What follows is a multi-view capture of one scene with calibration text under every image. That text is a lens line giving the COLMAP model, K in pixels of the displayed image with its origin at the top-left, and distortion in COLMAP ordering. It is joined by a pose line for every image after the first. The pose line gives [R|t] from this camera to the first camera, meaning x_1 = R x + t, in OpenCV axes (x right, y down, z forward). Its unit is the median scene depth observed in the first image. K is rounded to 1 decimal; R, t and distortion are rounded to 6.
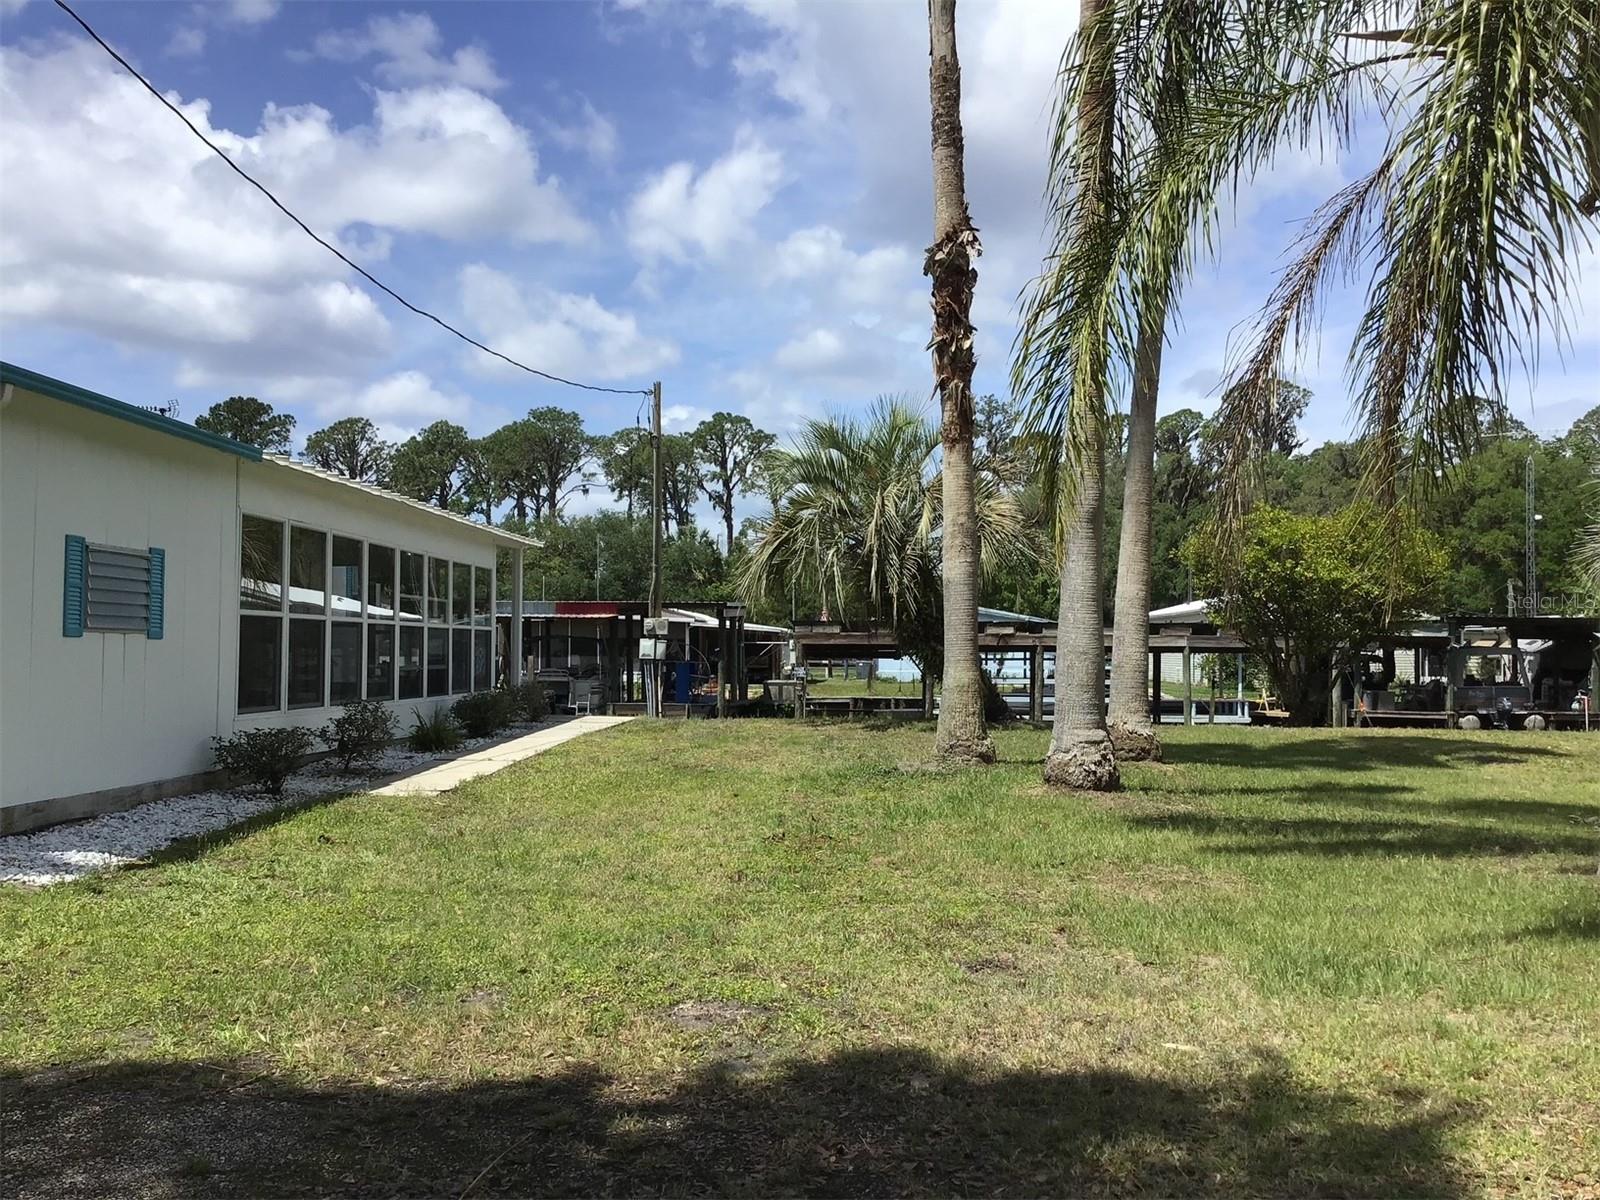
lens RADIAL K [[1459.3, 0, 806.7], [0, 1459.3, 604.6], [0, 0, 1]] dist [0.108776, -0.208510]
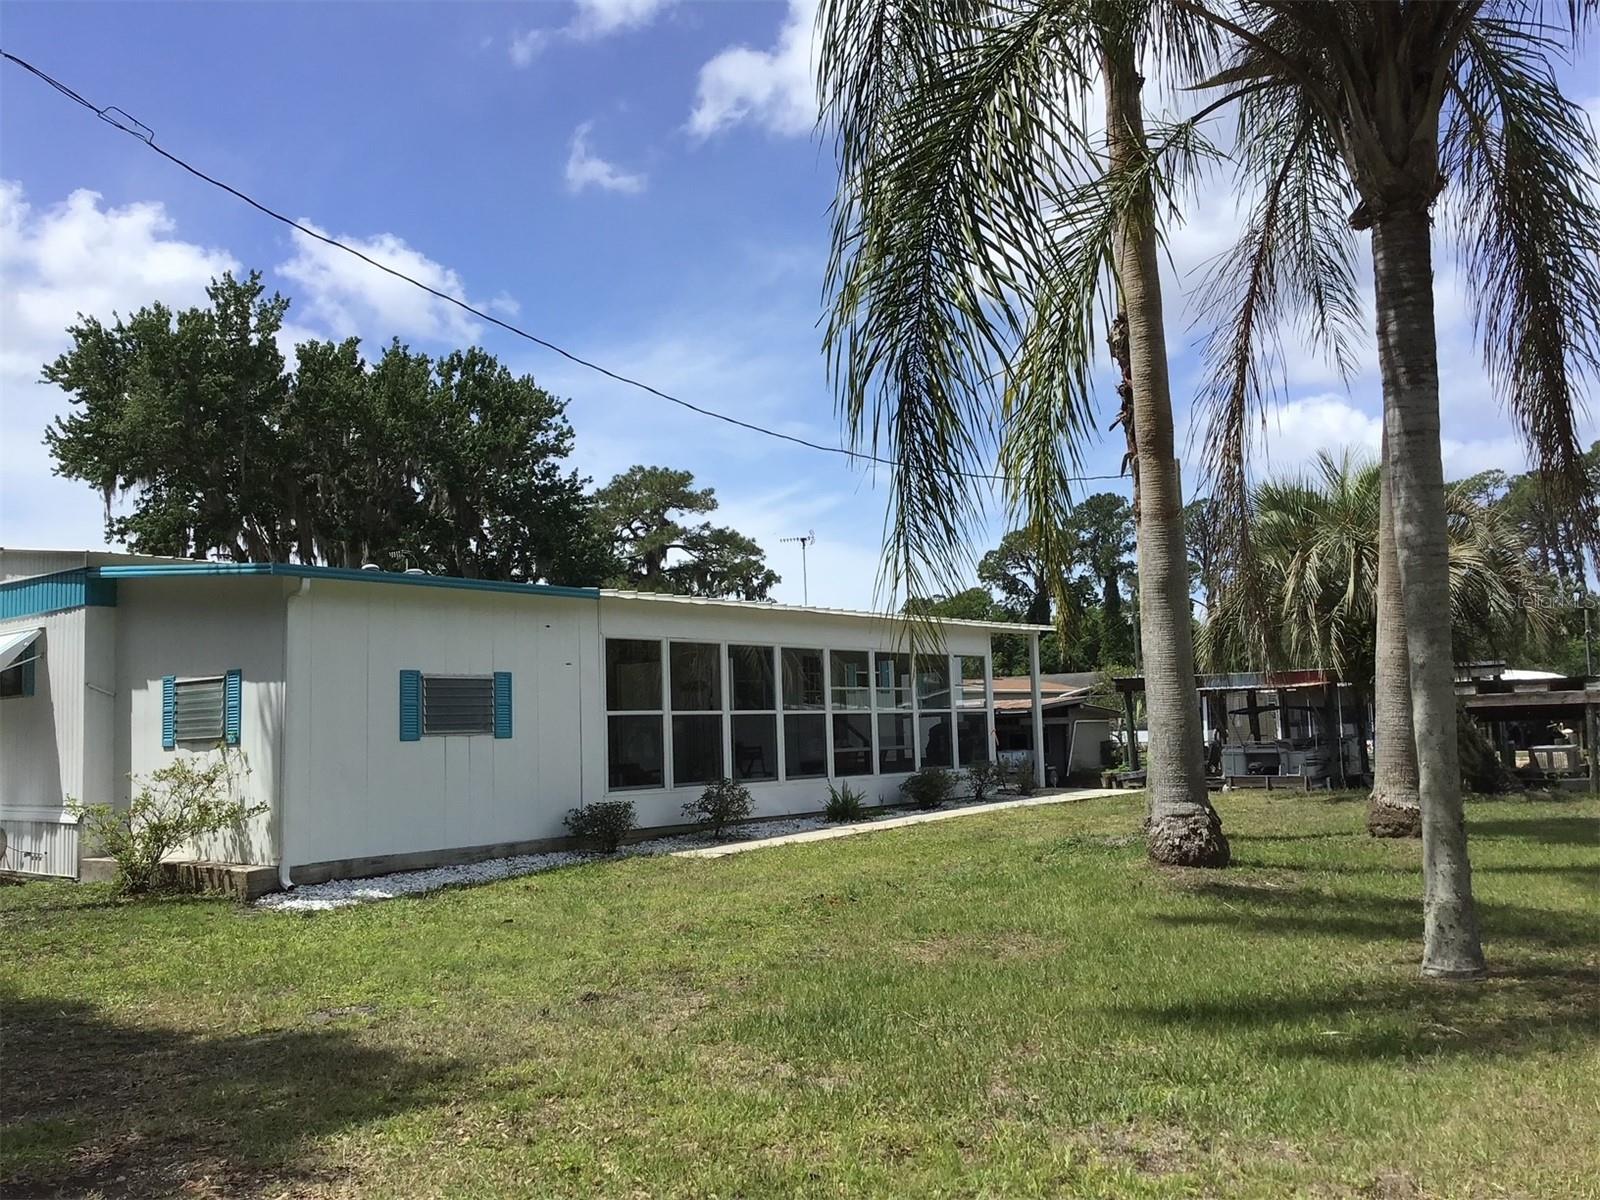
lens RADIAL K [[1459.3, 0, 806.7], [0, 1459.3, 604.6], [0, 0, 1]] dist [0.108776, -0.208510]
pose [[0.817736, -0.080986, -0.569868, 0.840079], [0.053275, 0.996452, -0.065161, 0.006466], [0.573123, 0.022924, 0.819149, 0.076885]]
